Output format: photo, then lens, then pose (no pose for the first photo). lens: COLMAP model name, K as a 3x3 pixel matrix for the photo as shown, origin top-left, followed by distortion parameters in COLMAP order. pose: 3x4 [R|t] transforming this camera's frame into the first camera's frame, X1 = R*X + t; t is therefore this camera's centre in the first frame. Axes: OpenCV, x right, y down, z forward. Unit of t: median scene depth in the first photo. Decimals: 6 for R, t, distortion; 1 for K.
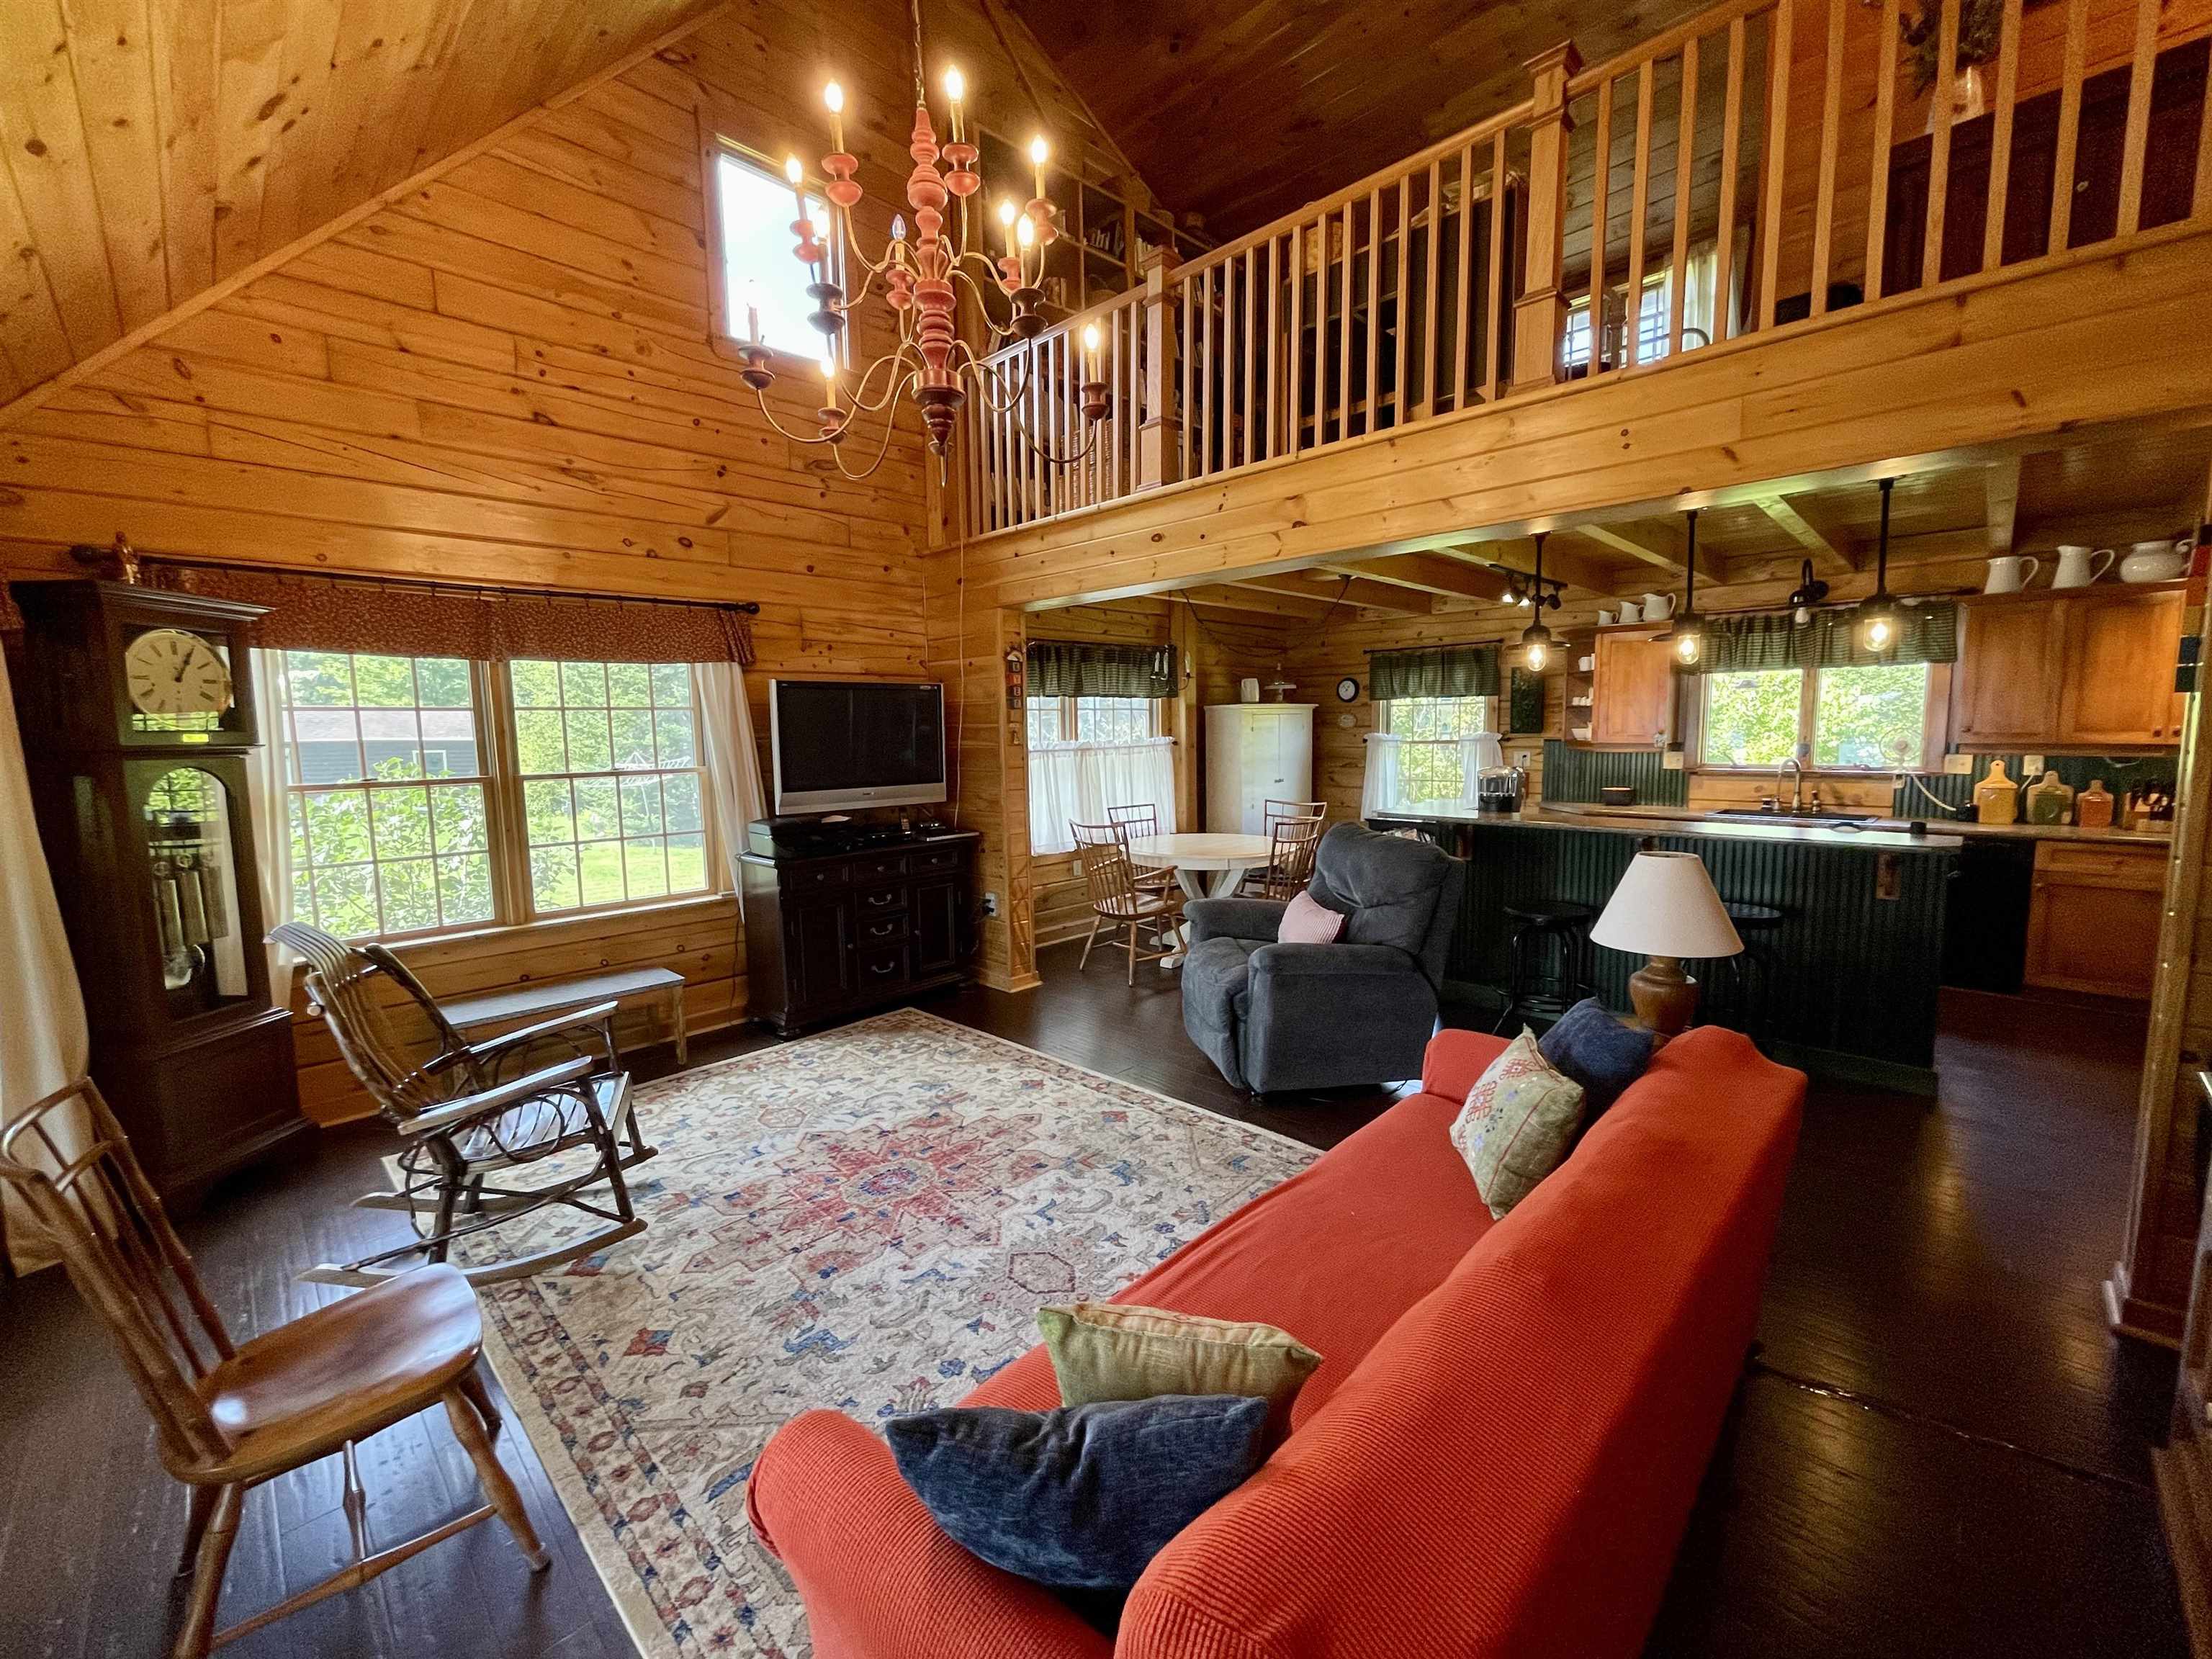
lens RADIAL K [[895.1, 0, 1123.2], [0, 895.1, 823.9], [0, 0, 1]] dist [0.003698, -0.000052]
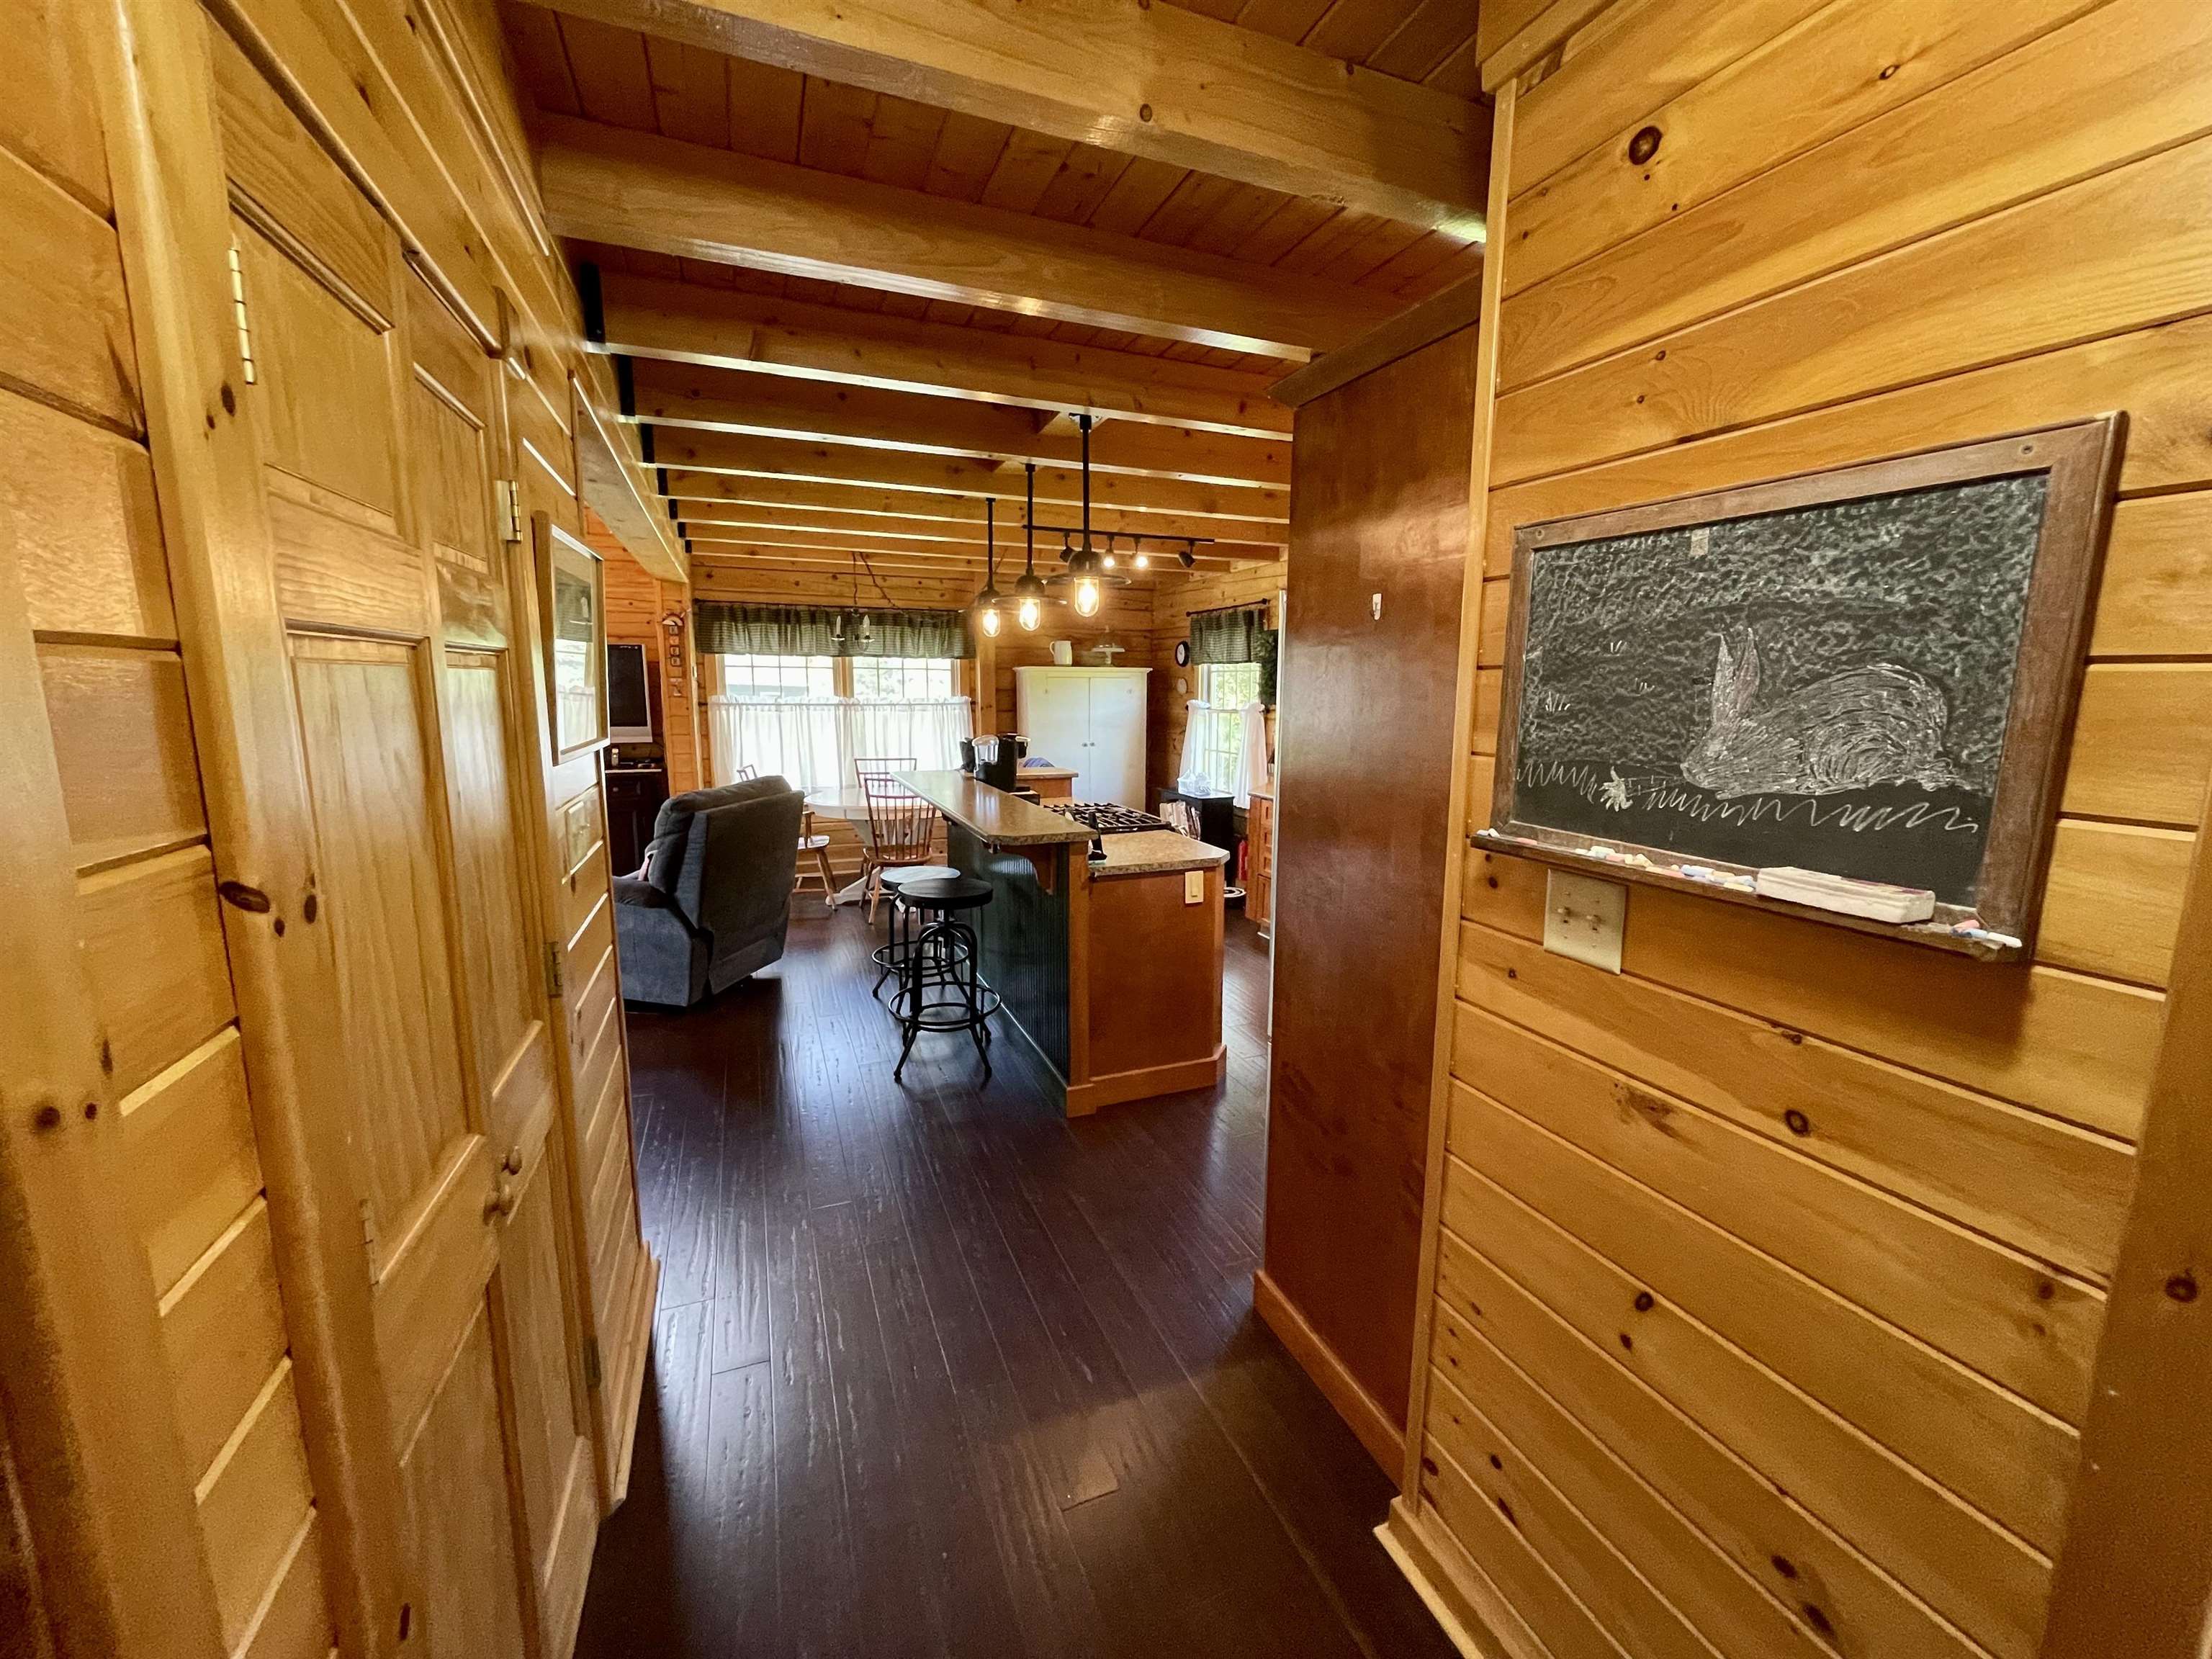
lens RADIAL K [[895.1, 0, 1117.2], [0, 895.1, 832.3], [0, 0, 1]] dist [0.003698, -0.000052]
pose [[0.914194, 0.089495, -0.395271, 0.862777], [-0.069105, 0.995453, 0.065556, -0.026144], [0.399341, -0.032616, 0.916222, 0.133527]]
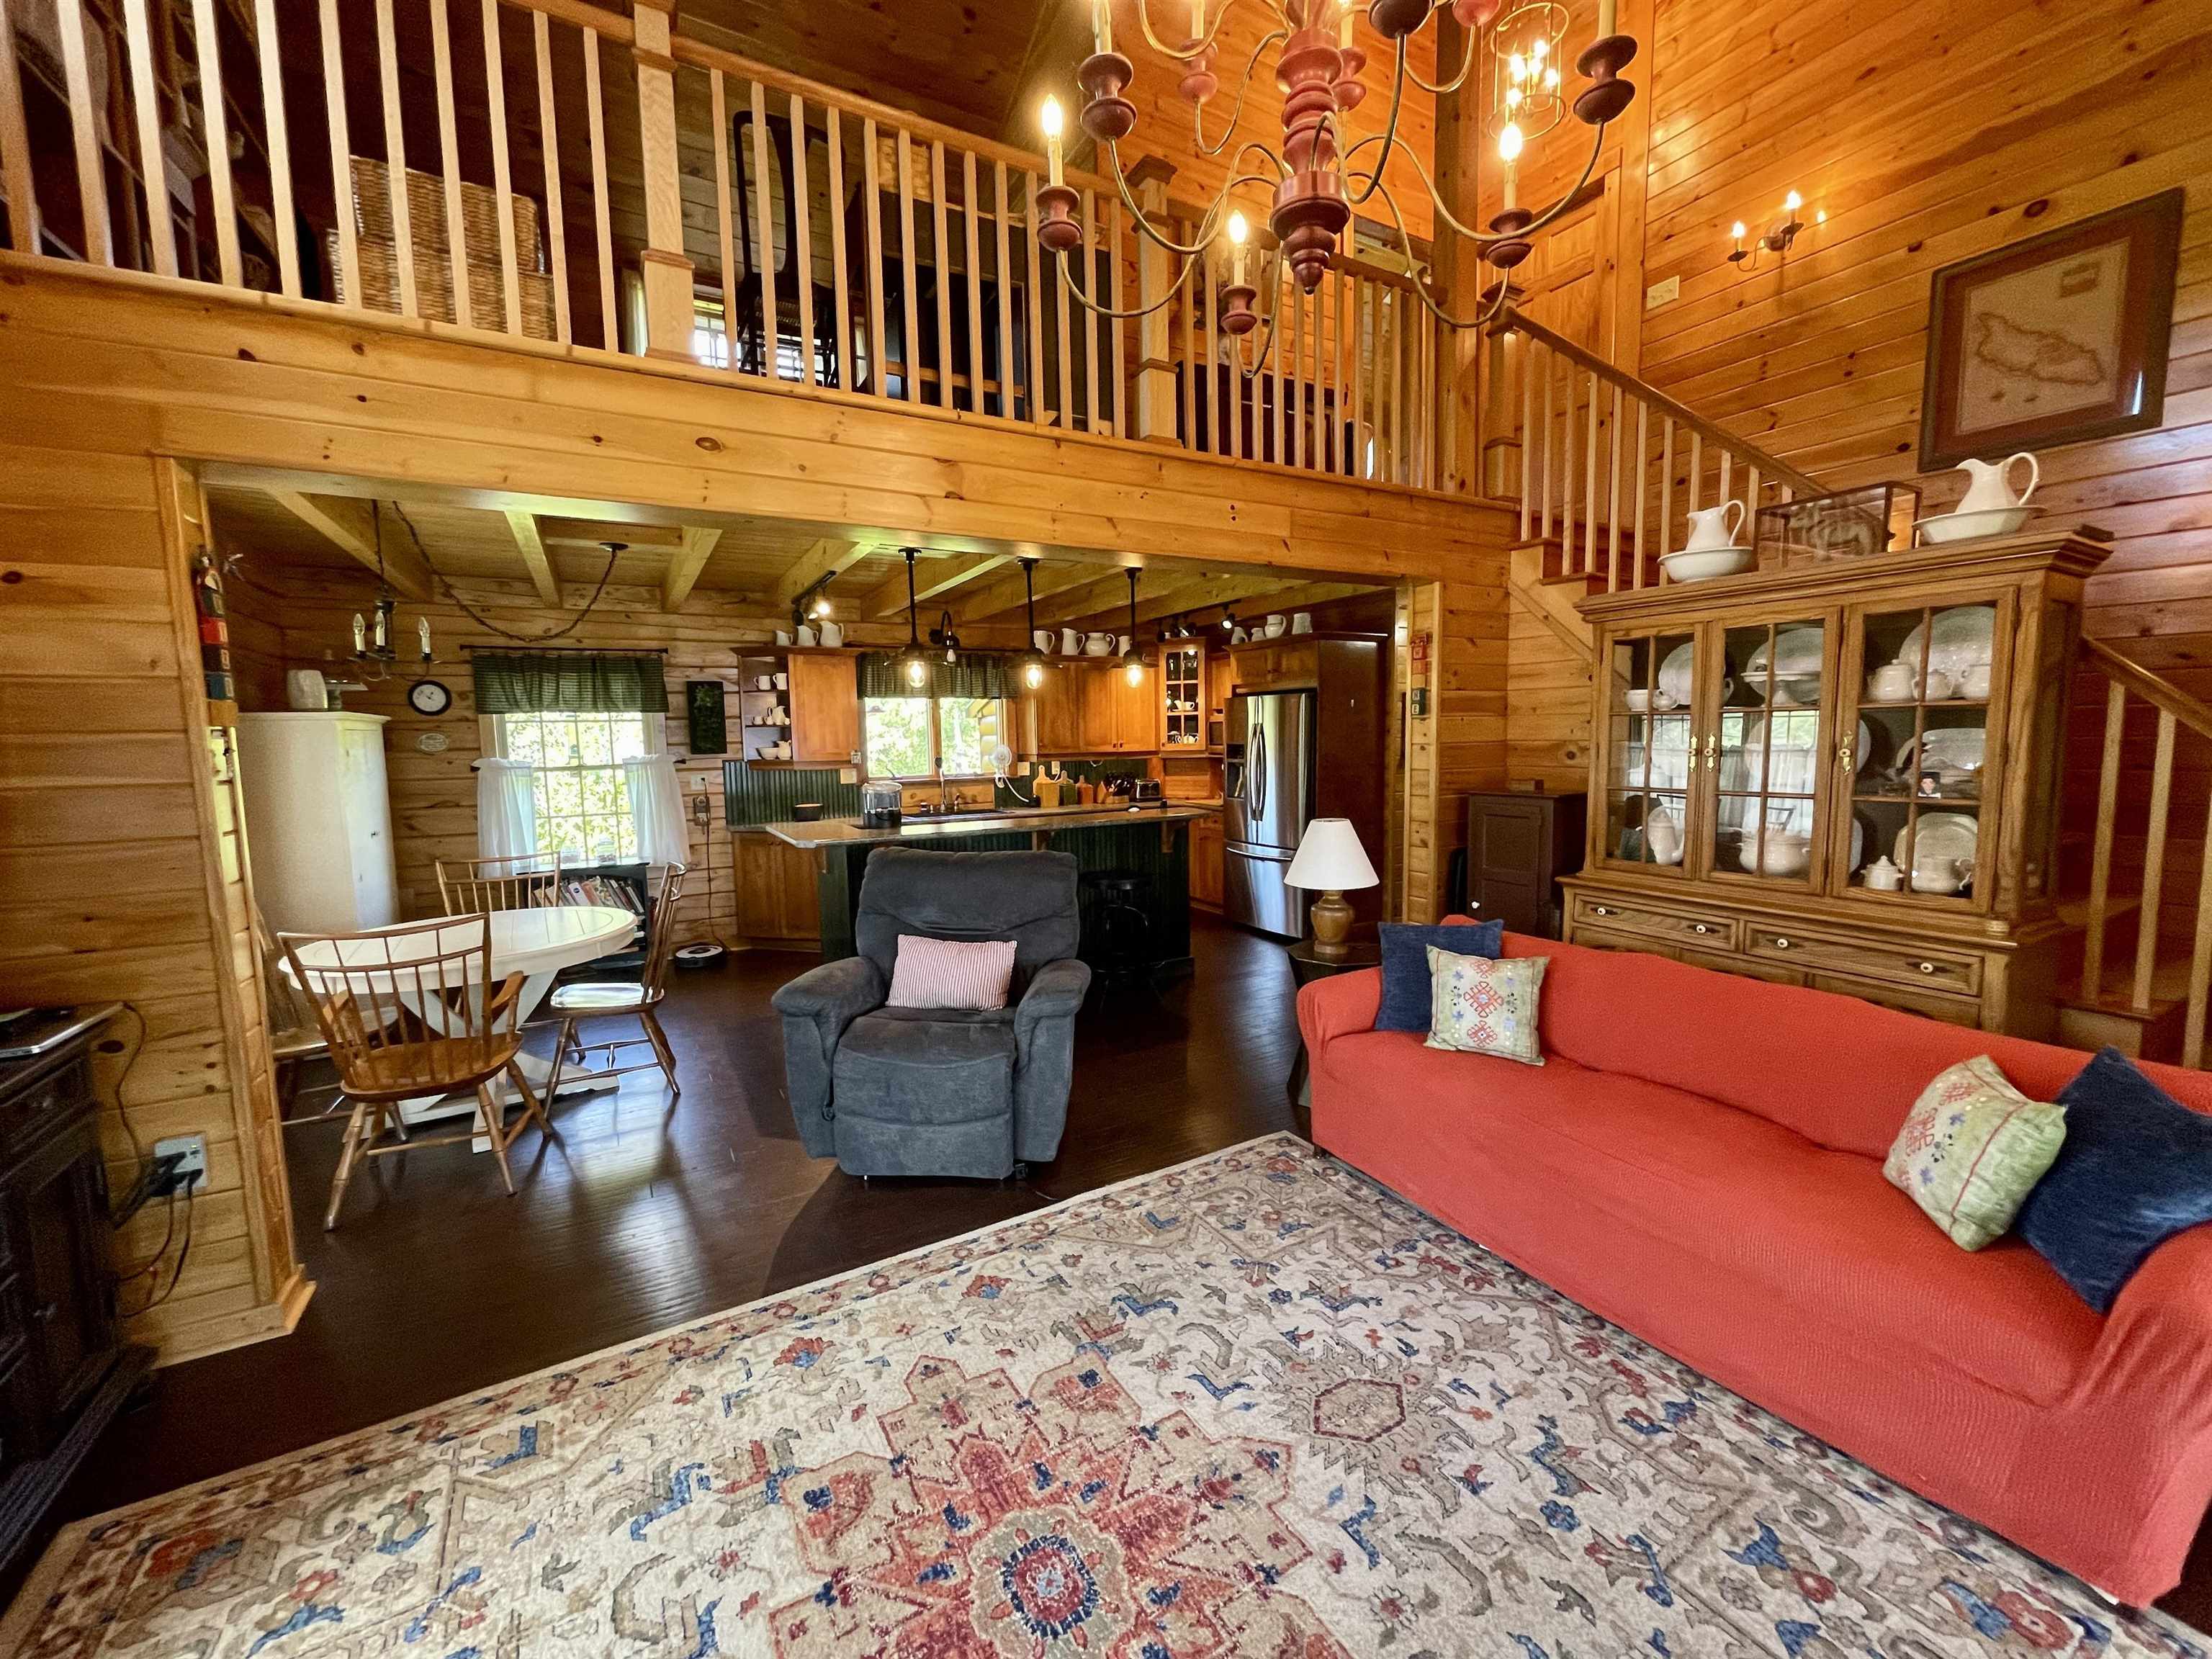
lens RADIAL K [[895.1, 0, 1115.5], [0, 895.1, 825.0], [0, 0, 1]] dist [0.003698, -0.000052]
pose [[0.277708, -0.086990, 0.956719, -0.413372], [0.119890, 0.991244, 0.055328, -0.038093], [-0.953155, 0.099336, 0.285706, 0.444961]]
